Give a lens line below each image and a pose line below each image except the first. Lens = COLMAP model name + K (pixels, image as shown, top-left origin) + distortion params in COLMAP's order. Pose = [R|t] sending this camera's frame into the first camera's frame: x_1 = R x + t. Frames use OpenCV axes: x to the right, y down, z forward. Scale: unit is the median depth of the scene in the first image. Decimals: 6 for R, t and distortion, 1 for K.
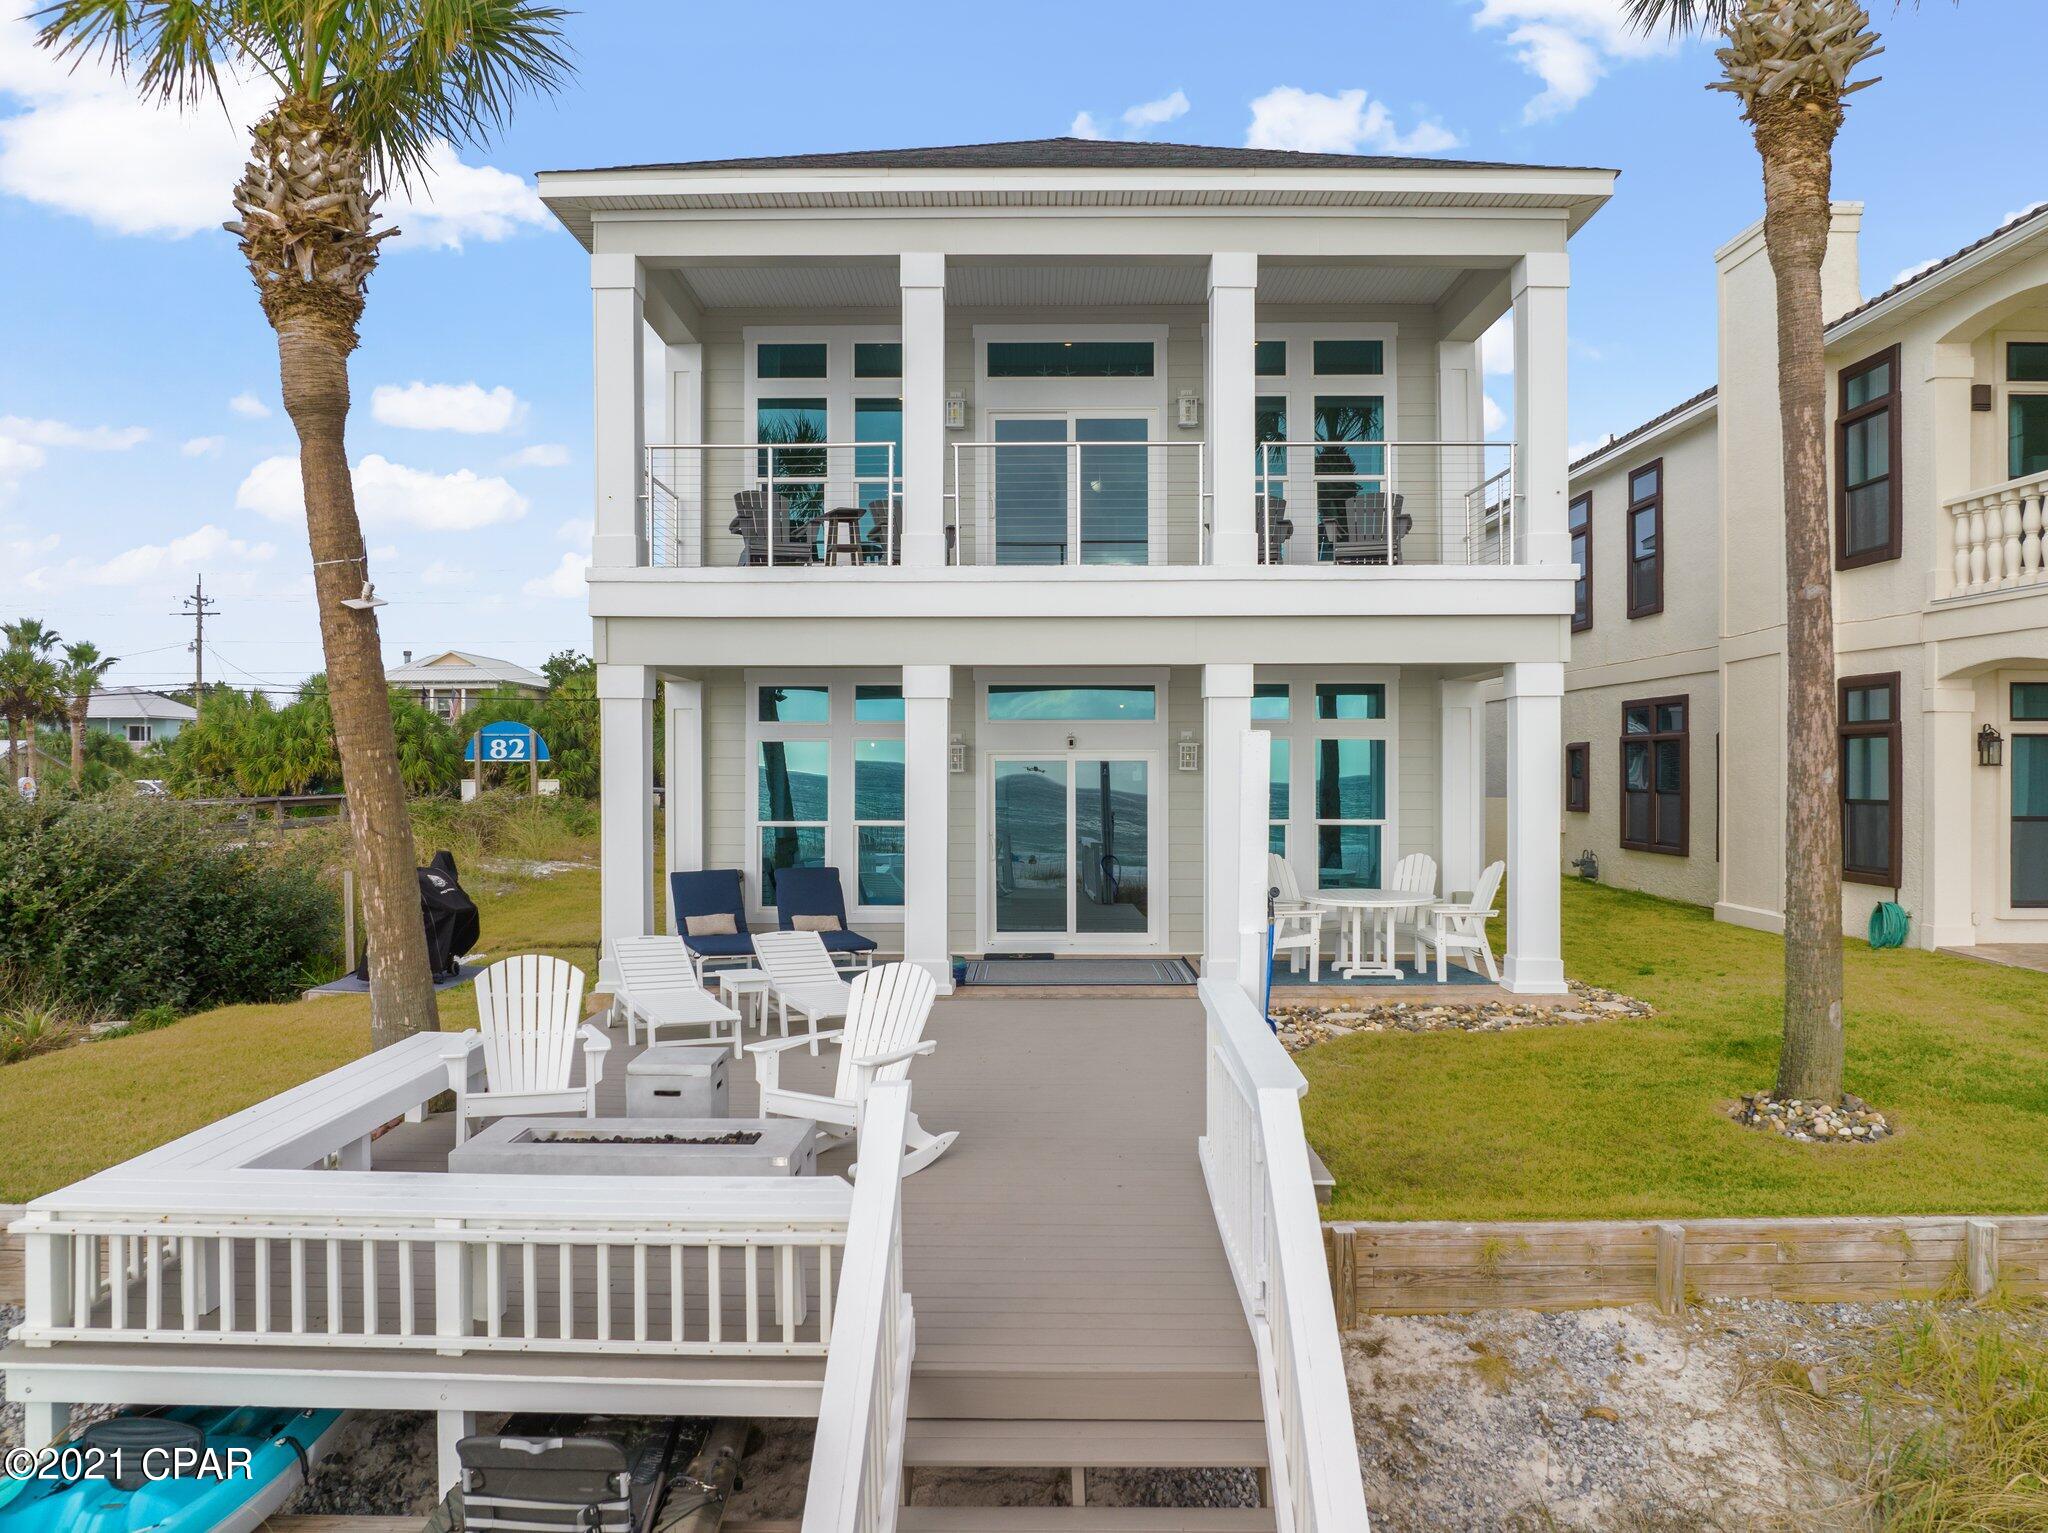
lens RADIAL K [[1437.0, 0, 1025.0], [0, 1437.0, 759.8], [0, 0, 1]] dist [-0.033649, 0.005167]
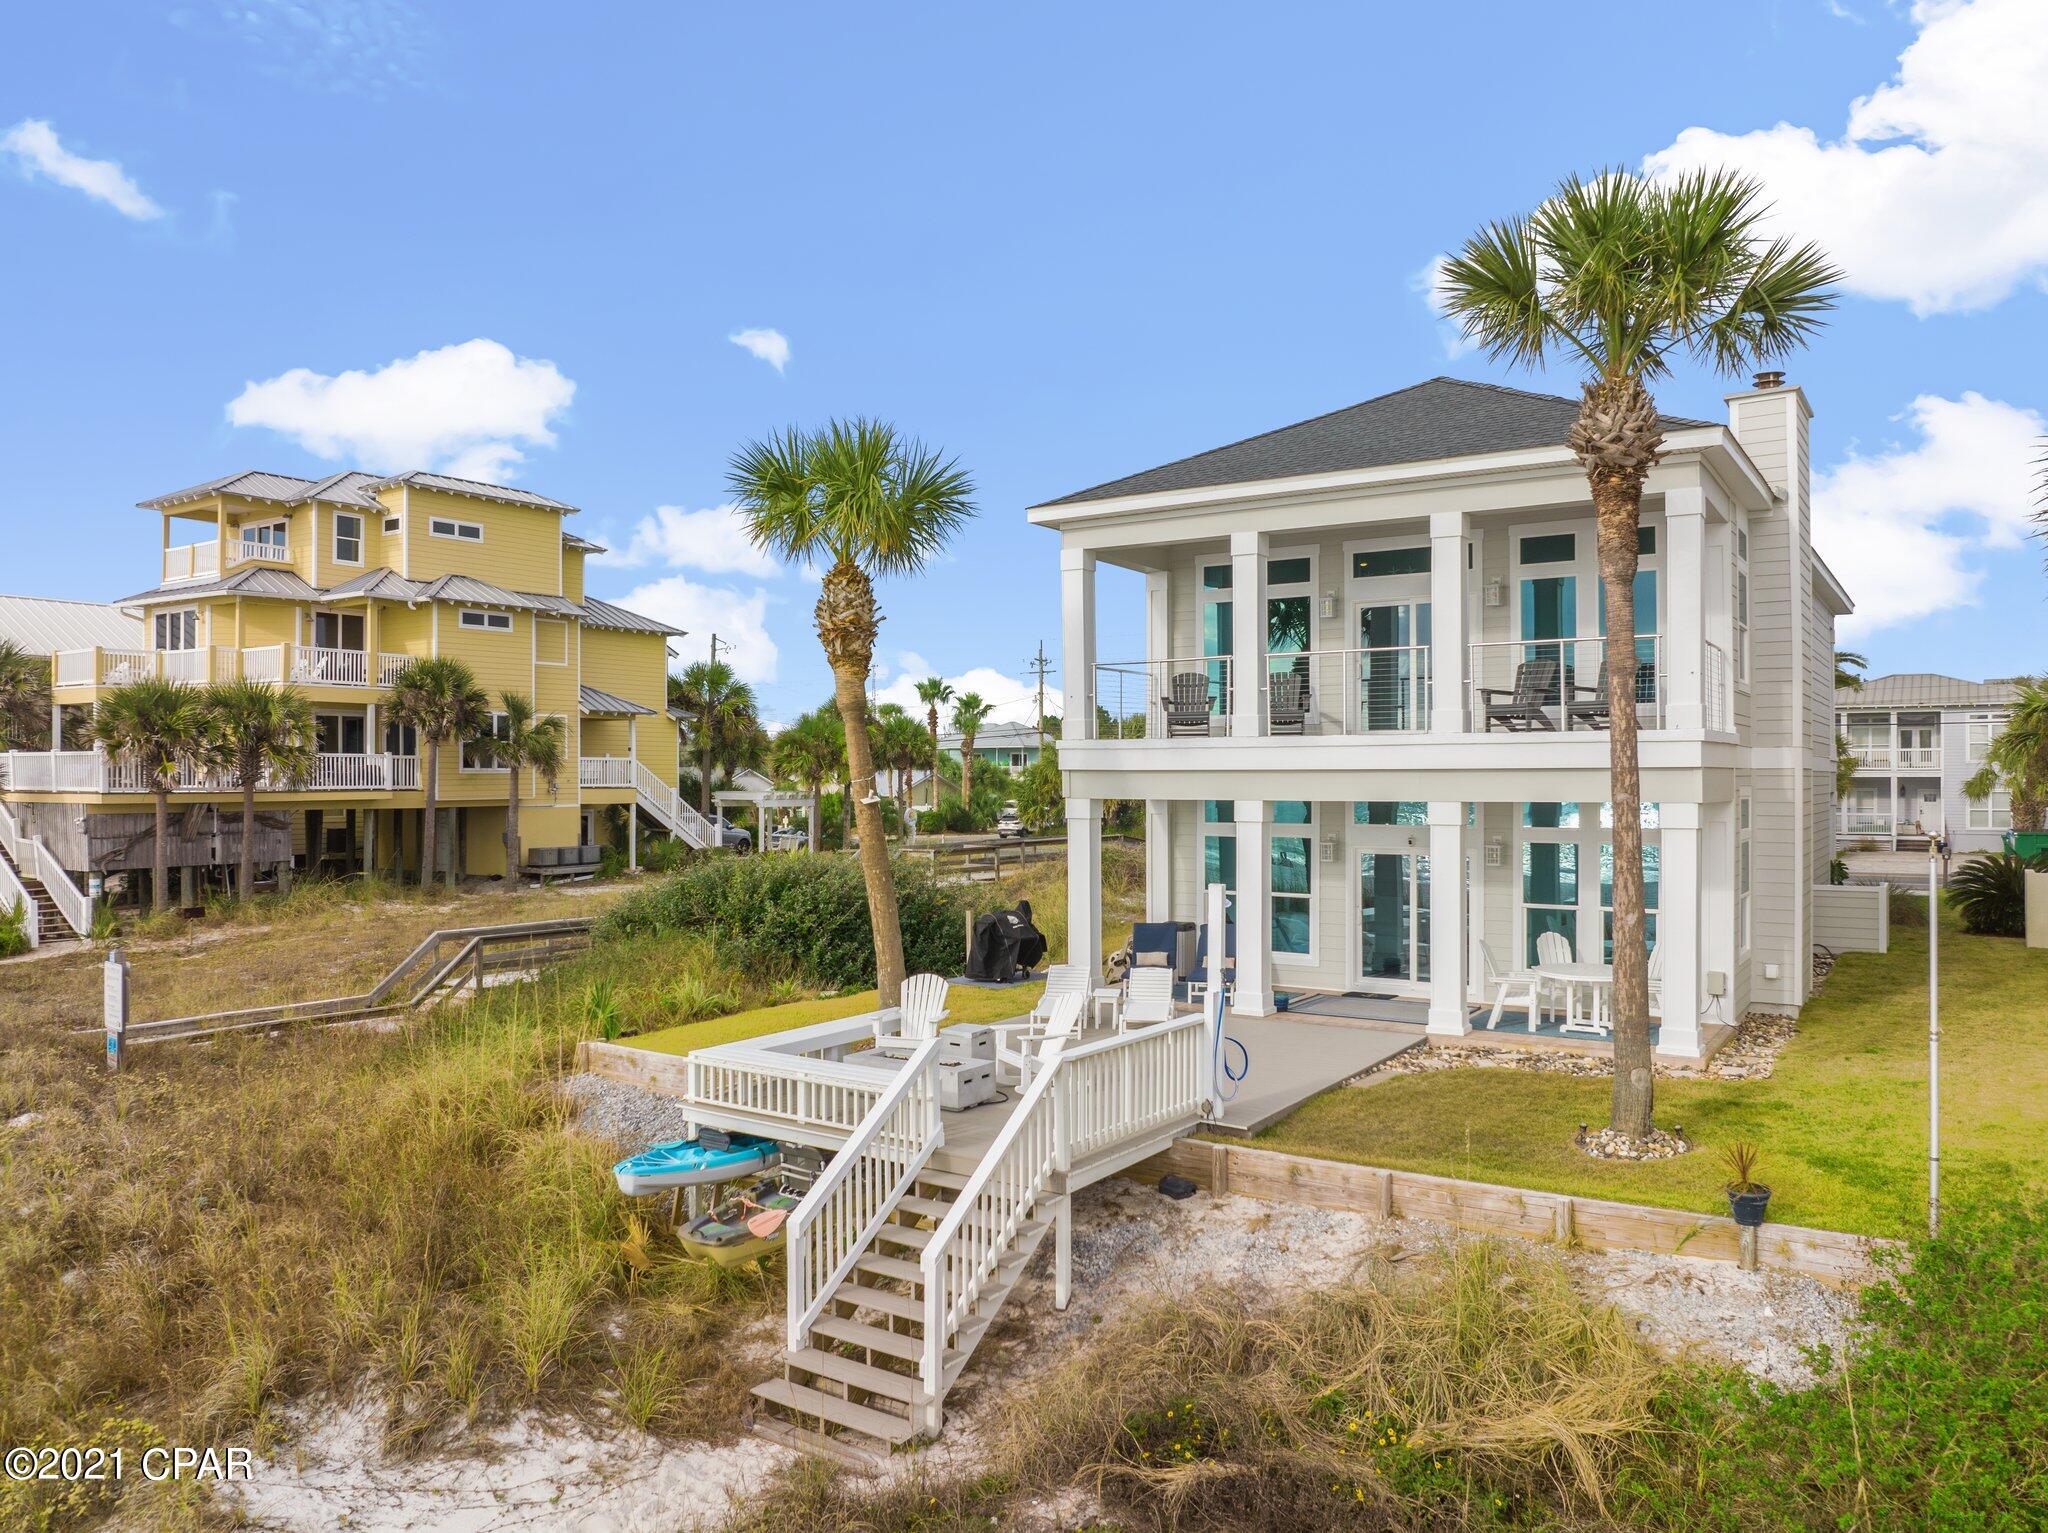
lens RADIAL K [[1422.8, 0, 1024.4], [0, 1422.8, 776.1], [0, 0, 1]] dist [-0.037727, -0.000530]
pose [[0.840009, 0.000237, -0.542572, 0.852792], [0.002241, 0.999990, 0.003907, -0.151896], [0.542567, -0.004497, 0.840000, -0.624080]]
